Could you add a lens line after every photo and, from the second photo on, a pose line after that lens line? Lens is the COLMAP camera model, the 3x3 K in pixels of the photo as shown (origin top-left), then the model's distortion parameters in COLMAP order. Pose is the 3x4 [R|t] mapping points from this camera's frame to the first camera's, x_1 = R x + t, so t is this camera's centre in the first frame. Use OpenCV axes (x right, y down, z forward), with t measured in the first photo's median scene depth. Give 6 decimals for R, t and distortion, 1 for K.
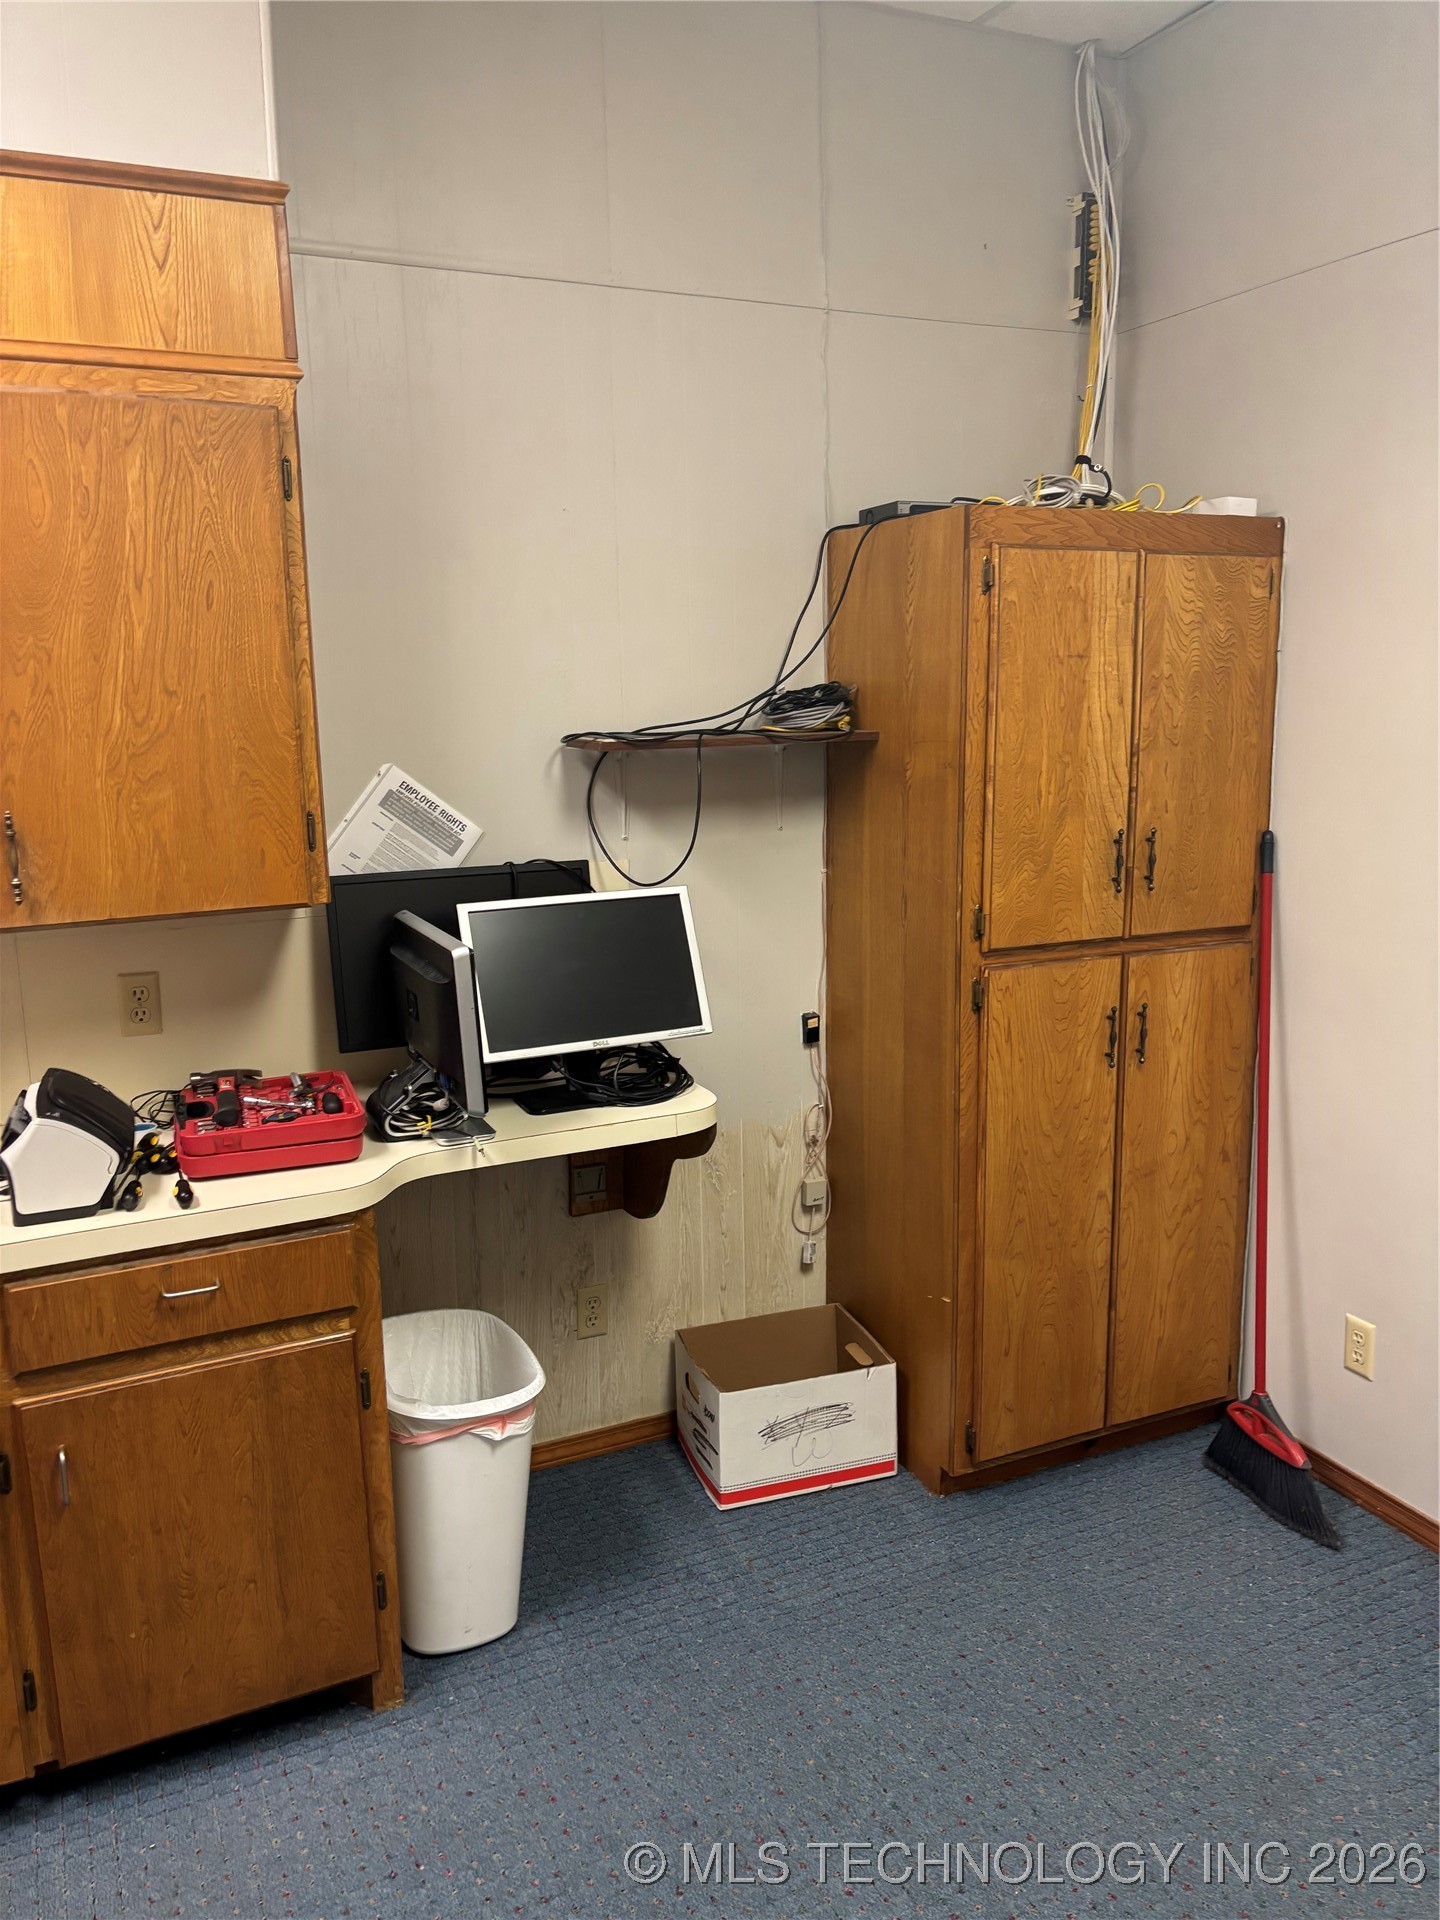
lens RADIAL K [[1460.1, 0, 722.6], [0, 1460.1, 956.1], [0, 0, 1]] dist [0.011667, 0.002682]
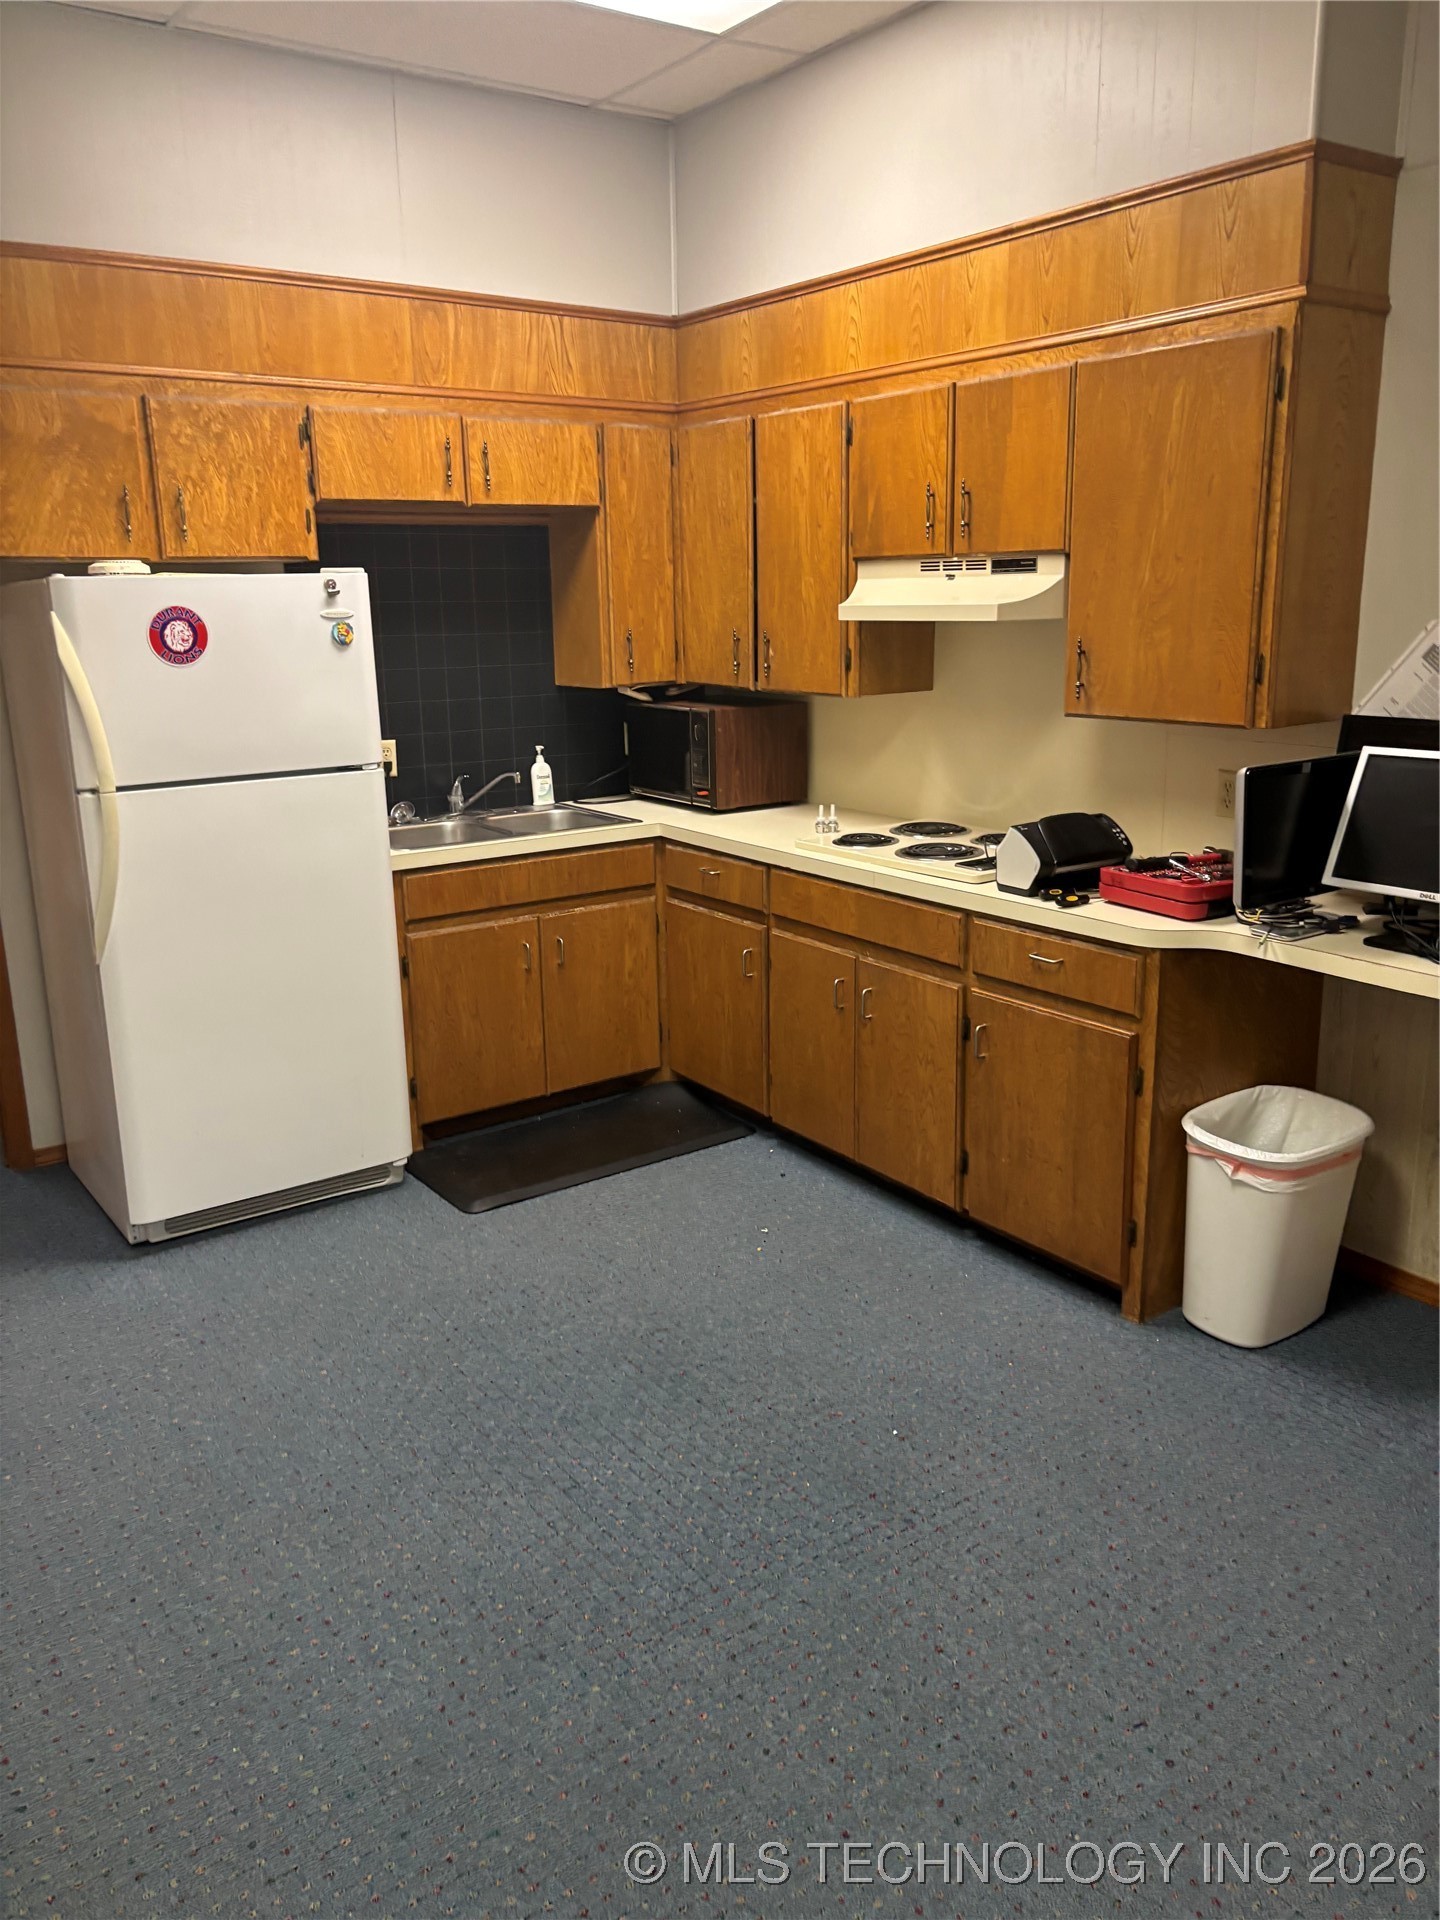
lens RADIAL K [[1460.1, 0, 725.6], [0, 1460.1, 959.0], [0, 0, 1]] dist [0.011667, 0.002682]
pose [[0.175847, 0.262869, -0.948671, 0.976250], [-0.162093, 0.958266, 0.235482, -0.073548], [0.970981, 0.112364, 0.211118, 0.333851]]
